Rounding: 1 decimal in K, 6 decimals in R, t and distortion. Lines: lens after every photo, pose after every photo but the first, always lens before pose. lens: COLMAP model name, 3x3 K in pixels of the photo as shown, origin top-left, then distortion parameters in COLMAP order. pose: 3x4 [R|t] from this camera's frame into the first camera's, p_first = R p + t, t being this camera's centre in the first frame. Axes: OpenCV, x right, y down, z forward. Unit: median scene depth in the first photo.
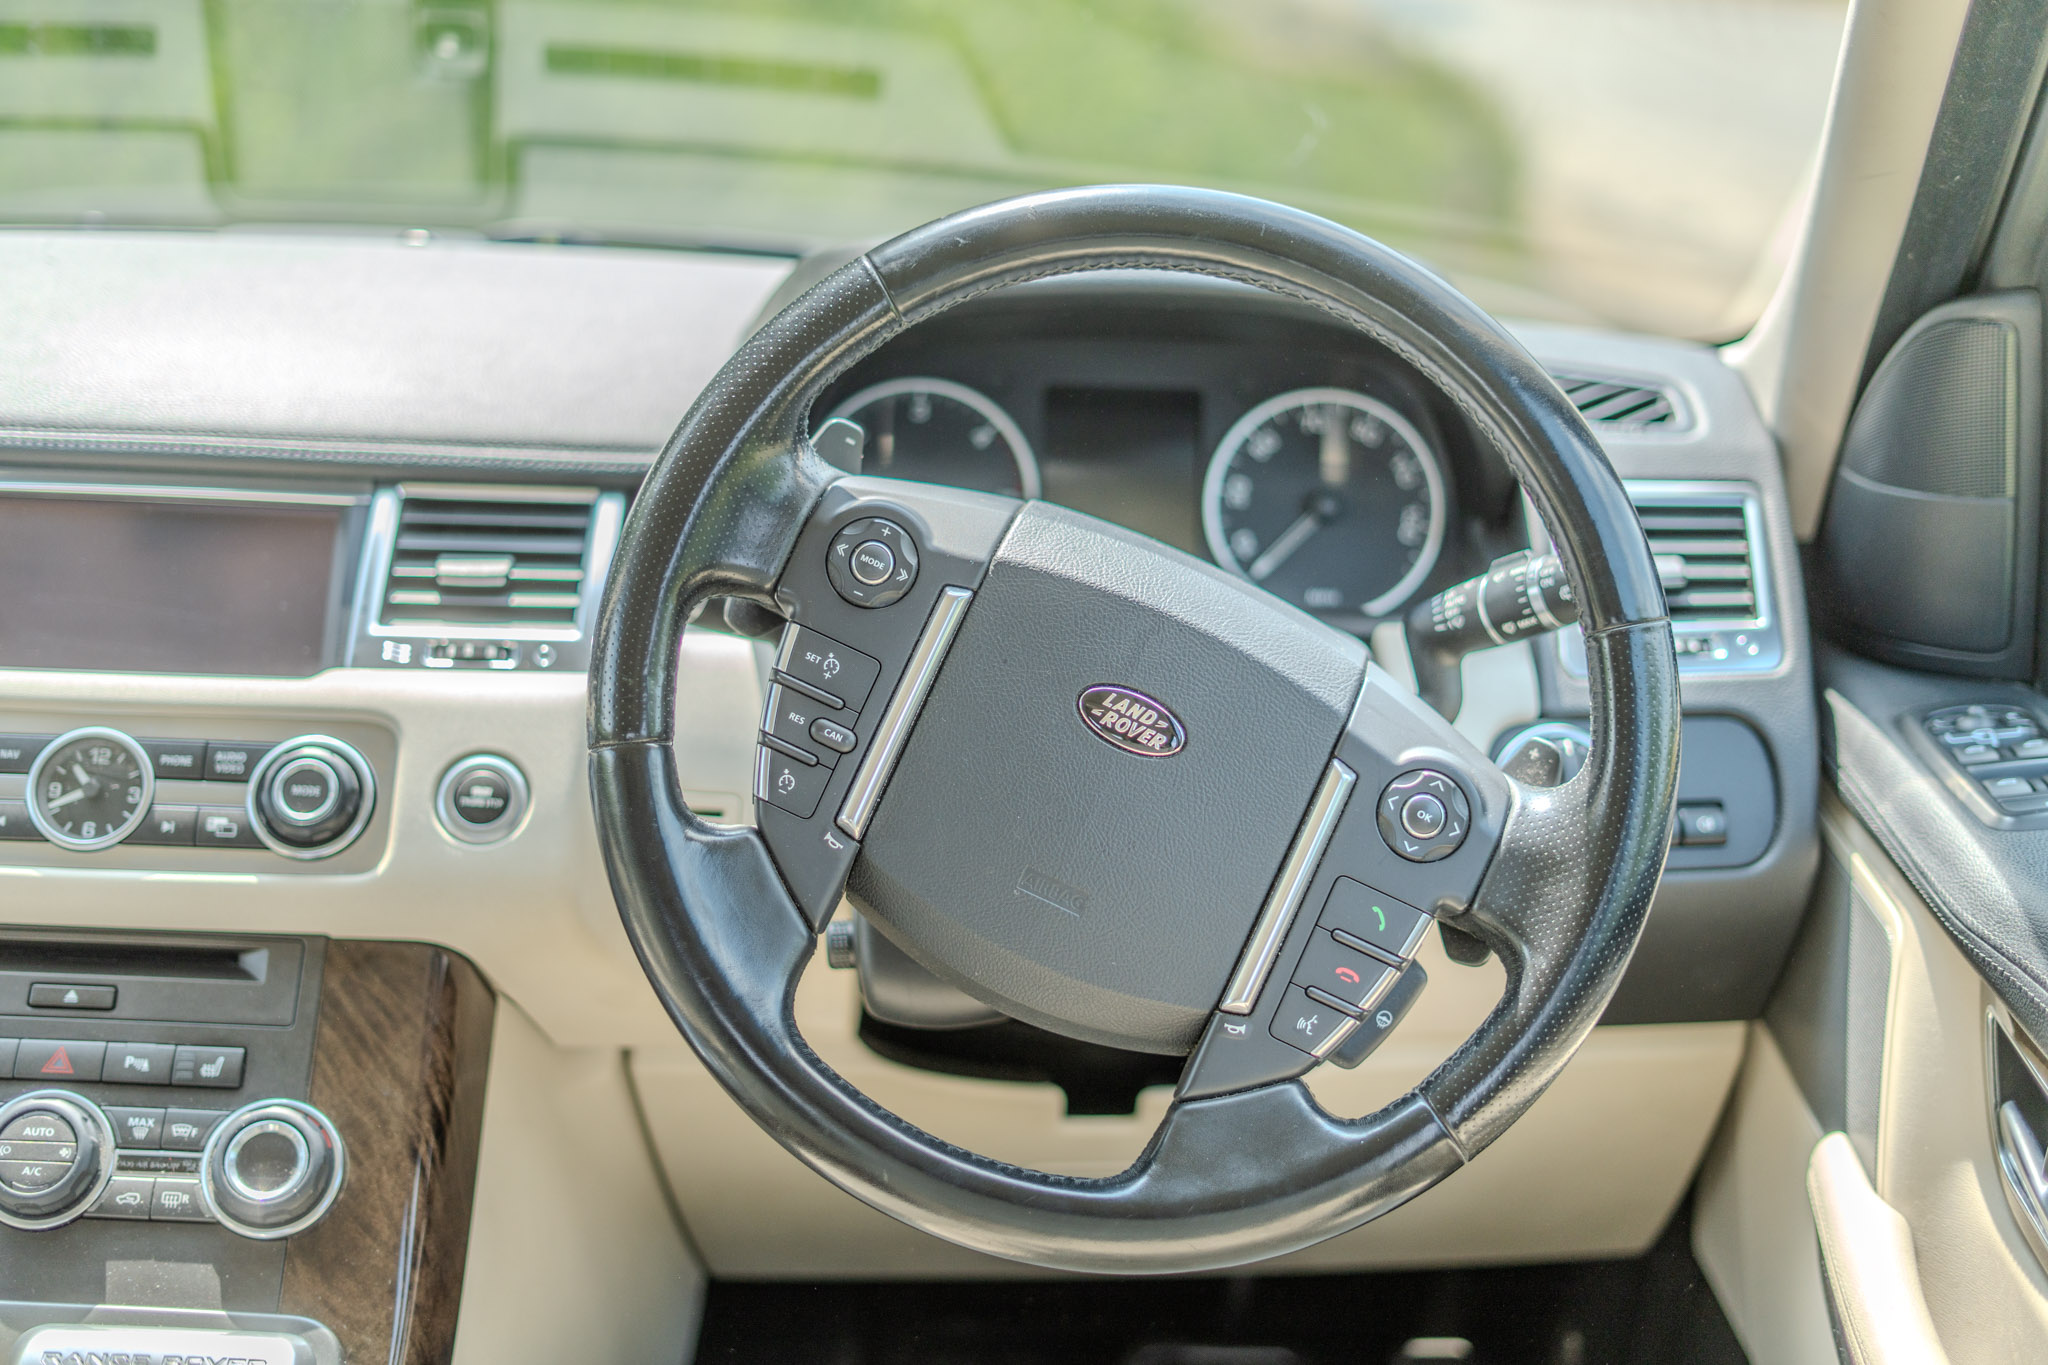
lens RADIAL K [[2980.8, 0, 1024.0], [0, 2980.8, 682.5], [0, 0, 1]] dist [-0.014842, -0.048285]
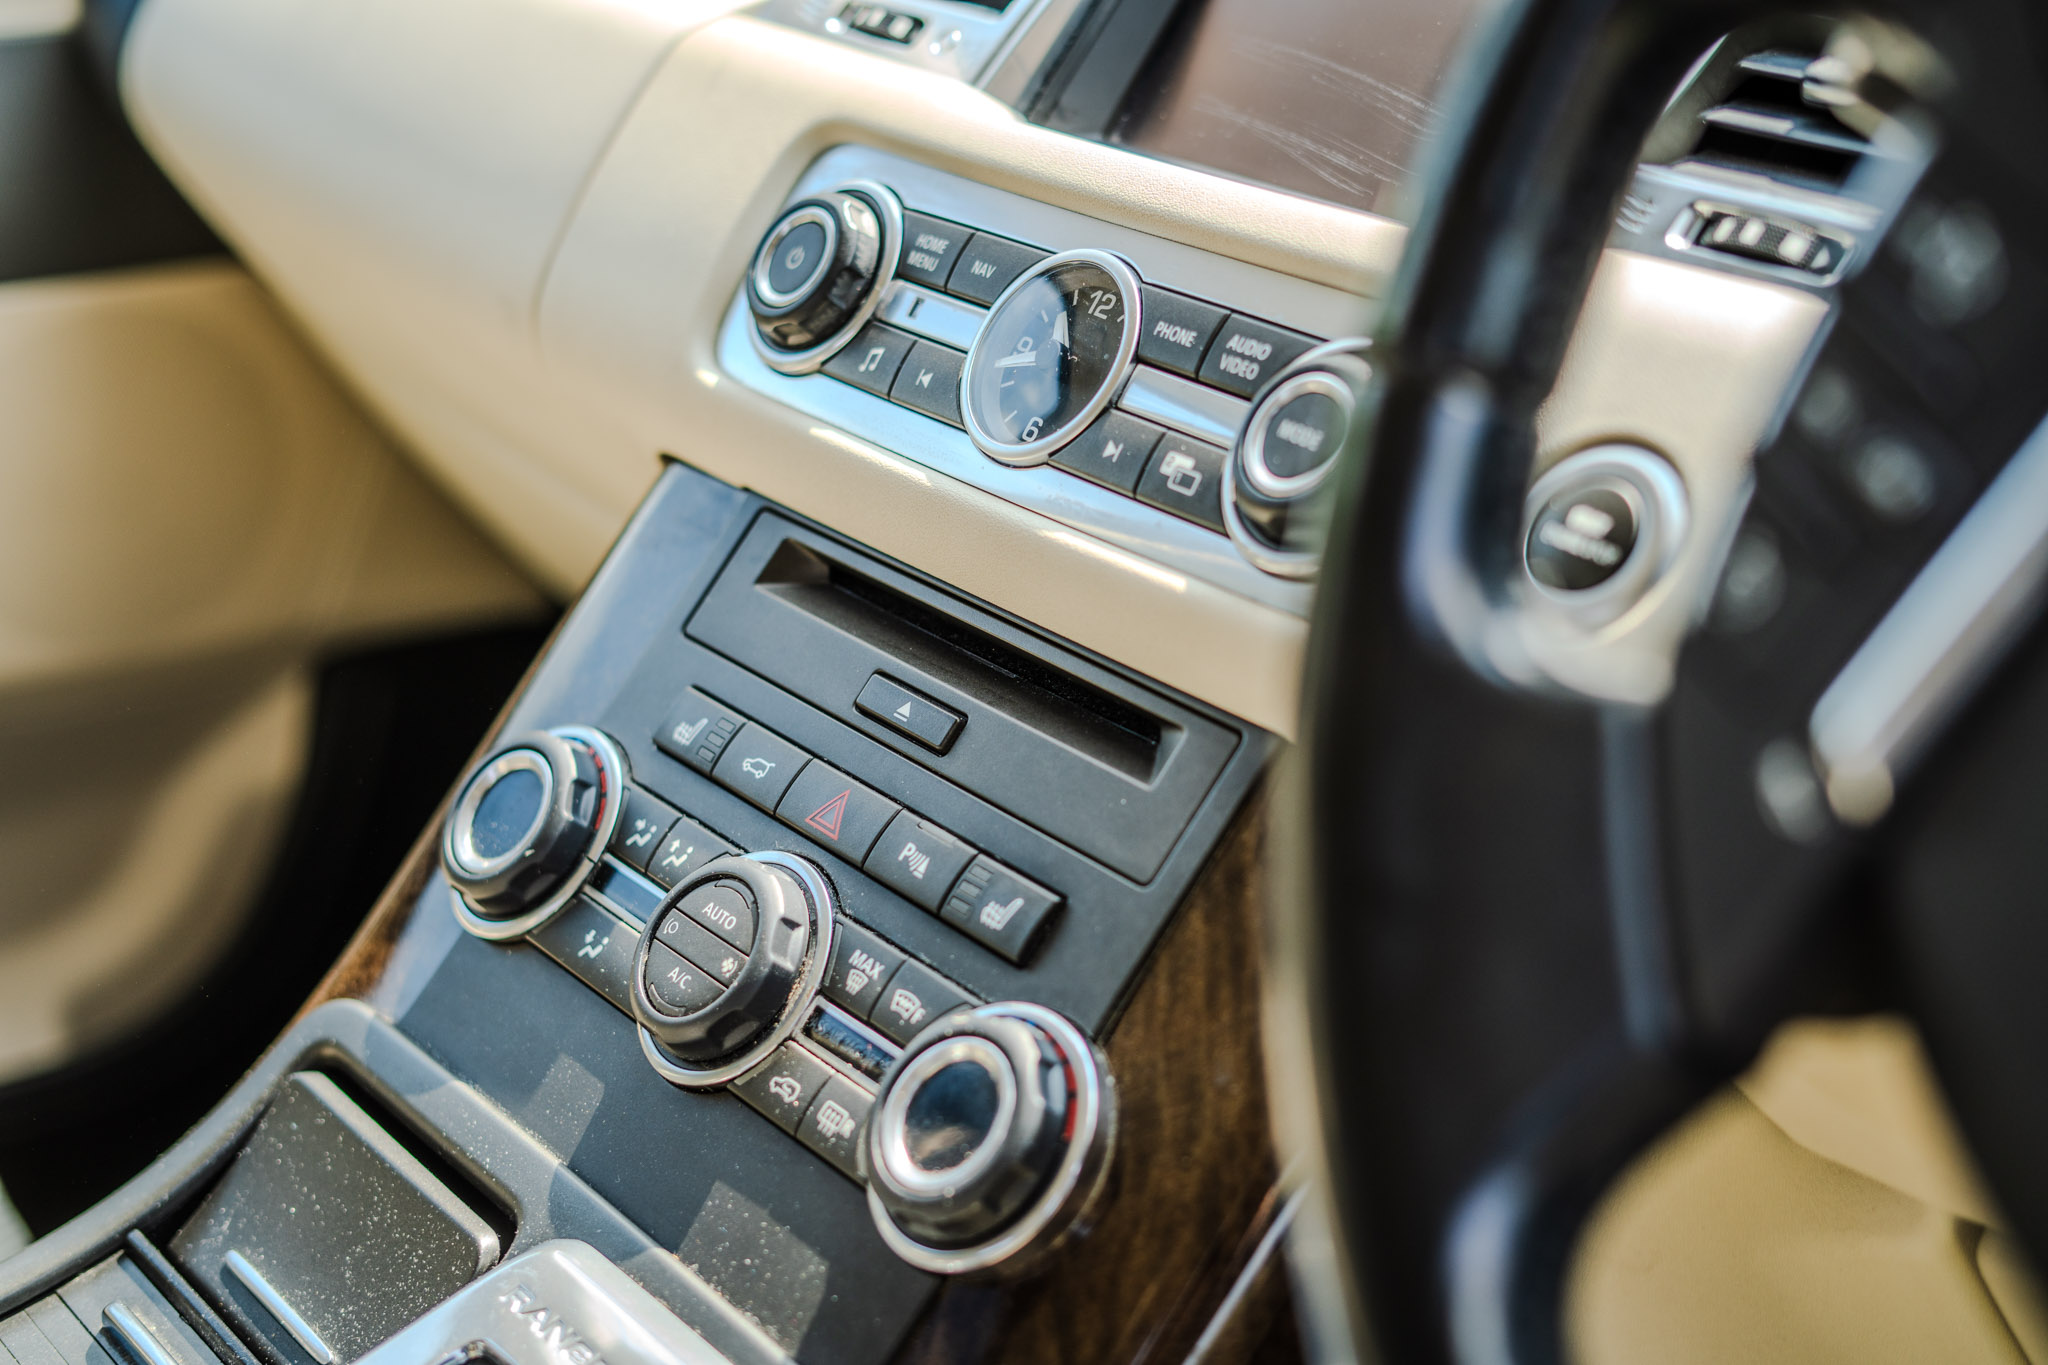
lens RADIAL K [[3120.4, 0, 1024.0], [0, 3120.4, 682.5], [0, 0, 1]] dist [0.006775, 0.013282]
pose [[0.609519, 0.260678, -0.748687, 0.123299], [-0.224968, 0.962444, 0.151954, 0.008082], [0.760181, 0.075812, 0.645273, 0.647622]]
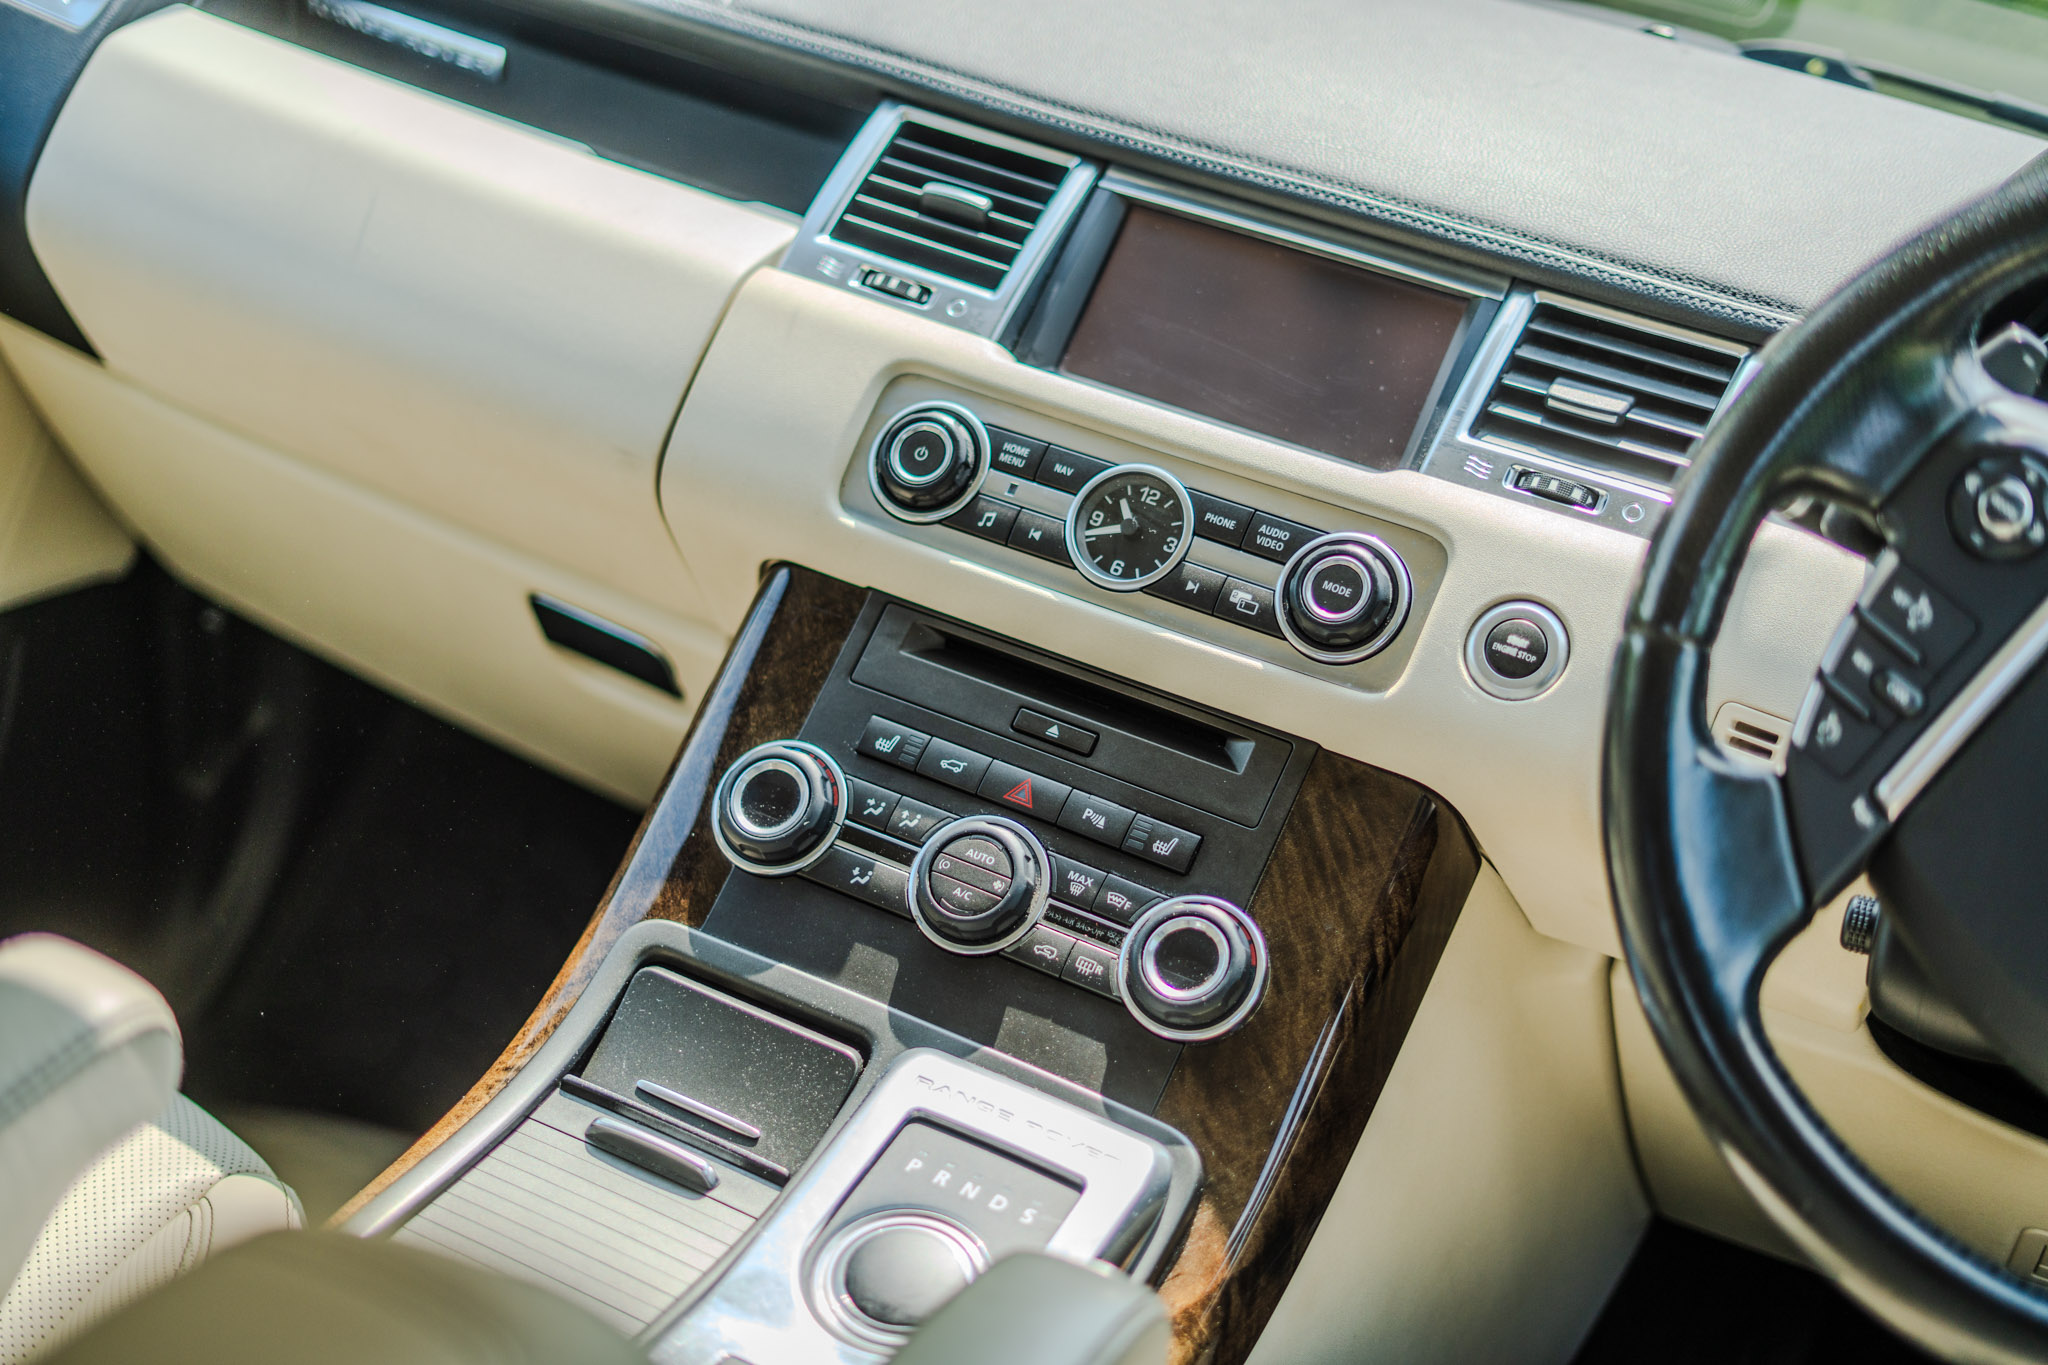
lens RADIAL K [[2980.8, 0, 1024.0], [0, 2980.8, 682.5], [0, 0, 1]] dist [-0.014842, -0.048285]
pose [[0.881042, 0.275764, -0.384342, 0.037302], [-0.249580, 0.961195, 0.117533, -0.020419], [0.401839, -0.007627, 0.915679, 0.114604]]
